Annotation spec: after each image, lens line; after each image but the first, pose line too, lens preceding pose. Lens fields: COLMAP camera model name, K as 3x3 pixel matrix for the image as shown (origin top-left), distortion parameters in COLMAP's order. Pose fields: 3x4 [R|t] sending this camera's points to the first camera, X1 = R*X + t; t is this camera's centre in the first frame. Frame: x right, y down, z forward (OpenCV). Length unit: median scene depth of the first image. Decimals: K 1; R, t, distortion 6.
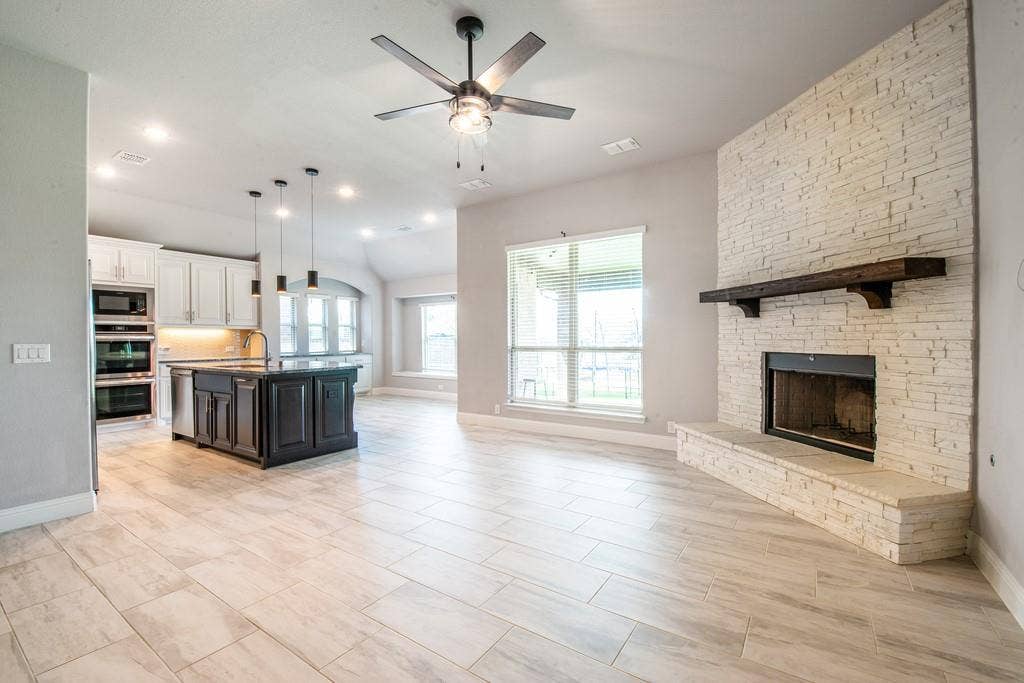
lens RADIAL K [[445.9, 0, 513.0], [0, 445.9, 345.7], [0, 0, 1]] dist [-0.002940, -0.000657]
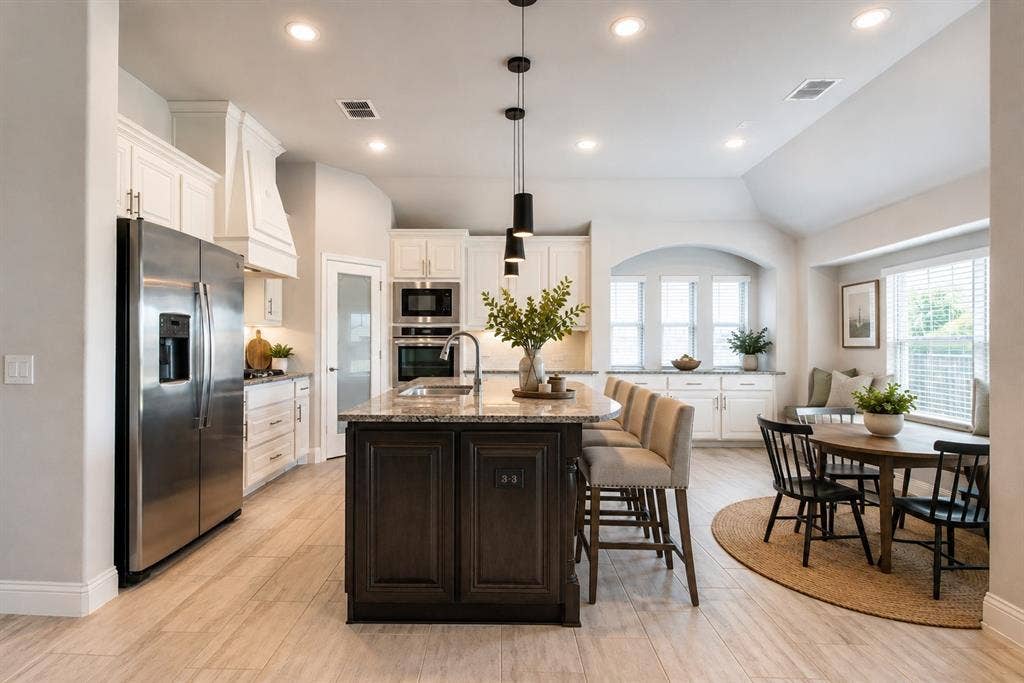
lens RADIAL K [[465.7, 0, 503.1], [0, 465.7, 345.3], [0, 0, 1]] dist [0.003161, 0.000199]
pose [[0.576998, 0.000708, -0.816745, -0.052133], [-0.015735, 0.999824, -0.010250, -0.004934], [0.816594, 0.018766, 0.576908, 0.565368]]
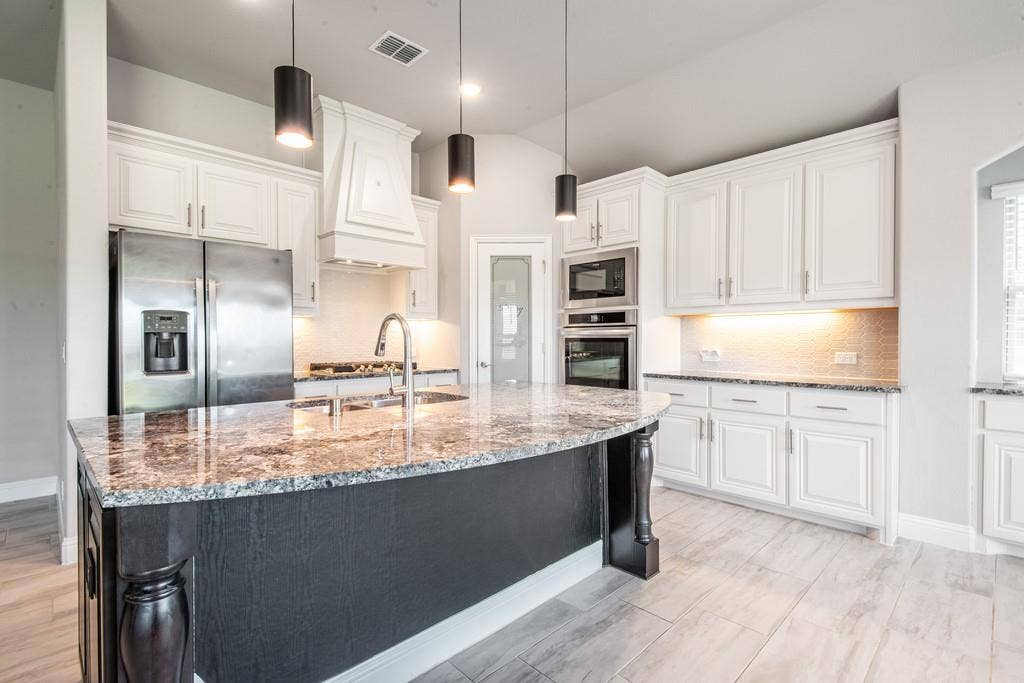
lens RADIAL K [[465.7, 0, 503.1], [0, 465.7, 345.3], [0, 0, 1]] dist [0.003161, 0.000199]
pose [[-0.186491, 0.019165, -0.982270, -0.175027], [-0.011187, 0.999703, 0.021629, -0.012348], [0.982393, 0.015022, -0.186222, 0.939801]]
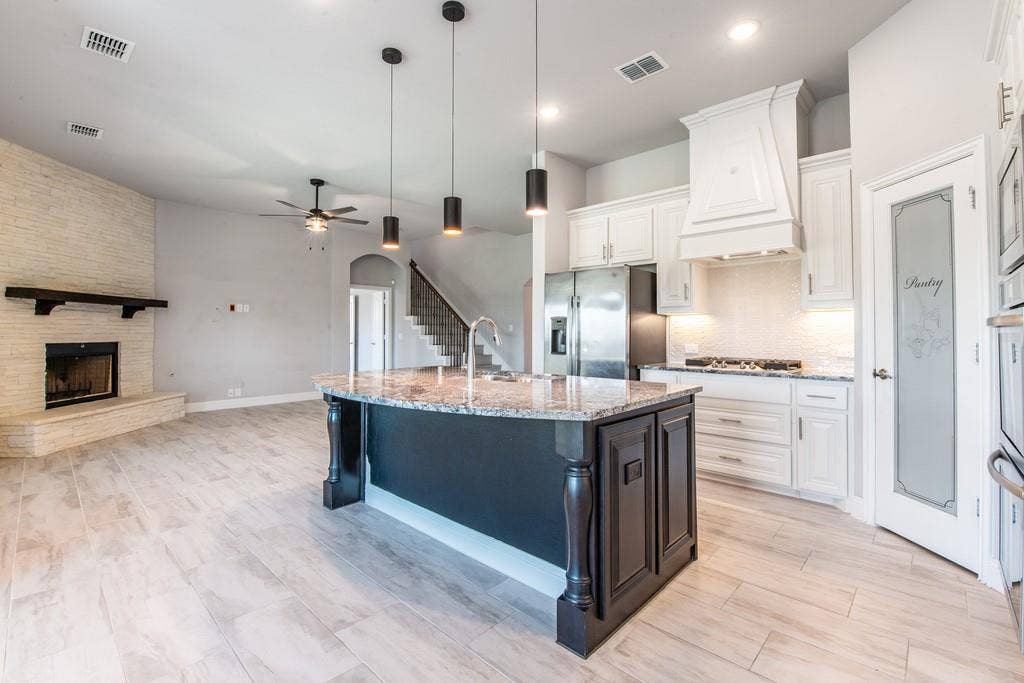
lens RADIAL K [[460.7, 0, 531.9], [0, 460.7, 326.9], [0, 0, 1]] dist [-0.002835, -0.000280]
pose [[-0.993932, 0.004037, 0.109923, -0.564333], [0.003898, 0.999991, -0.001480, -0.014982], [-0.109928, -0.001043, -0.993939, 1.264382]]
